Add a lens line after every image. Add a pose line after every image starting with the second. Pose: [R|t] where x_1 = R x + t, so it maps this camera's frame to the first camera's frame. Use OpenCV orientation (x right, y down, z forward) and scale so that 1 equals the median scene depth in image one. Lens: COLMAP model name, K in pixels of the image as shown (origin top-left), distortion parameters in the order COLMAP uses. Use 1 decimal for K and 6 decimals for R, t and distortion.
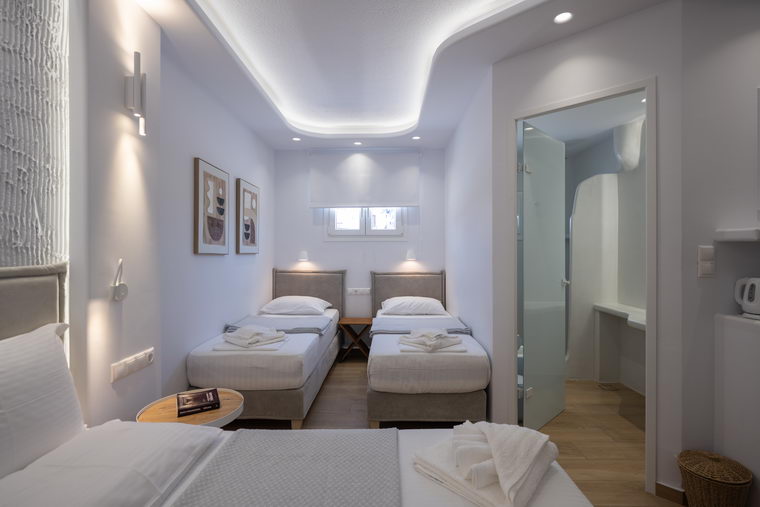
lens RADIAL K [[357.2, 0, 380.0], [0, 357.2, 253.5], [0, 0, 1]] dist [-0.001962, -0.000342]
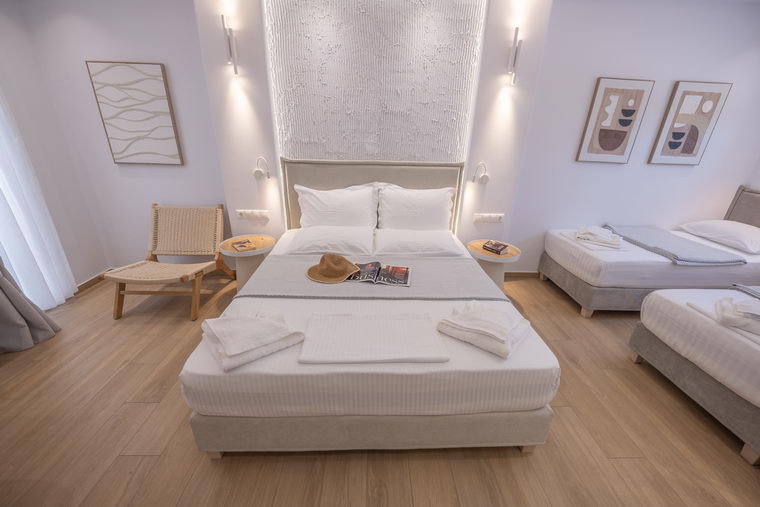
lens RADIAL K [[297.5, 0, 378.4], [0, 297.5, 252.4], [0, 0, 1]] dist [-0.004241, 0.000064]
pose [[0.048077, 0.378844, -0.924211, 0.564539], [-0.031483, 0.925396, 0.377692, -0.074615], [0.998347, 0.010939, 0.056417, 0.202902]]
